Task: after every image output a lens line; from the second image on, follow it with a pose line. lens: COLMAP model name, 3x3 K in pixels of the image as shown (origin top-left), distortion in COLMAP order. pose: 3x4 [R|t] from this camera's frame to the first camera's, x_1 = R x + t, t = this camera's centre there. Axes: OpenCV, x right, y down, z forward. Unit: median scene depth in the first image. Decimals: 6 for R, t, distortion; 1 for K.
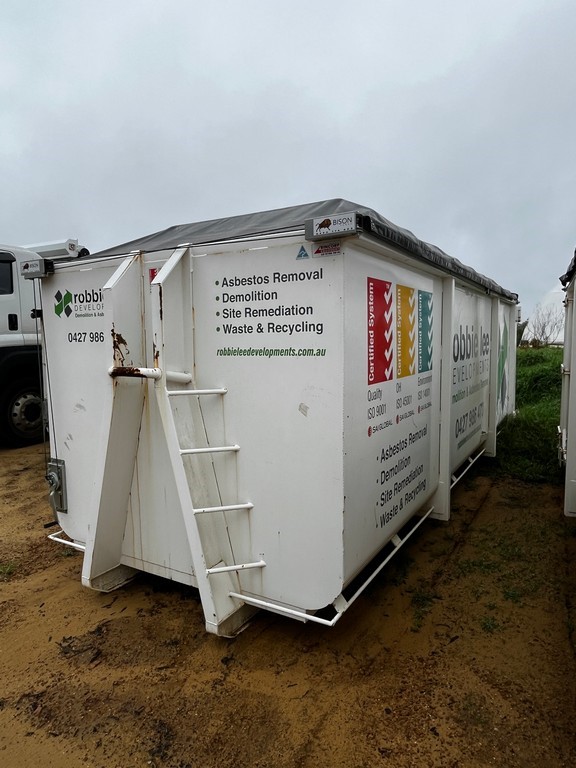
lens RADIAL K [[473.5, 0, 291.1], [0, 473.5, 384.3], [0, 0, 1]] dist [-0.000621, 0.000361]
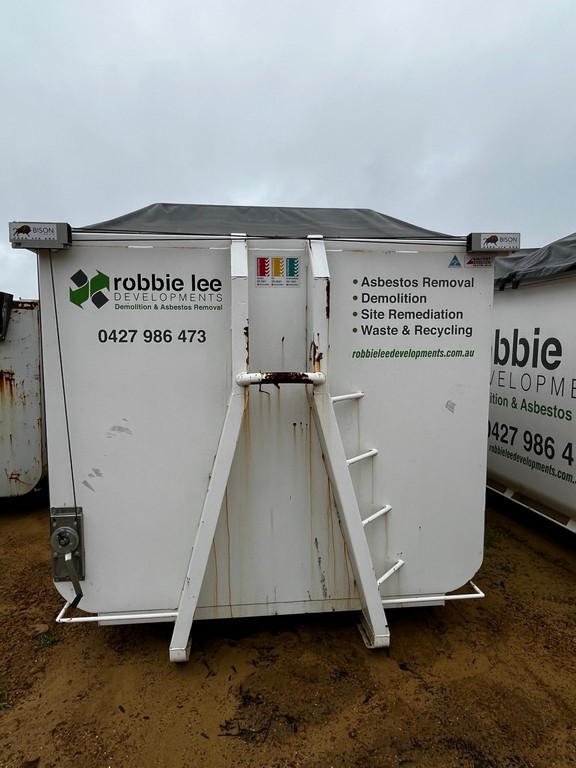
lens RADIAL K [[473.5, 0, 291.1], [0, 473.5, 384.3], [0, 0, 1]] dist [-0.000621, 0.000361]
pose [[0.818991, -0.042988, 0.572194, -0.848321], [0.046740, 0.998874, 0.008144, -0.022180], [-0.571900, 0.020074, 0.820078, 0.307845]]
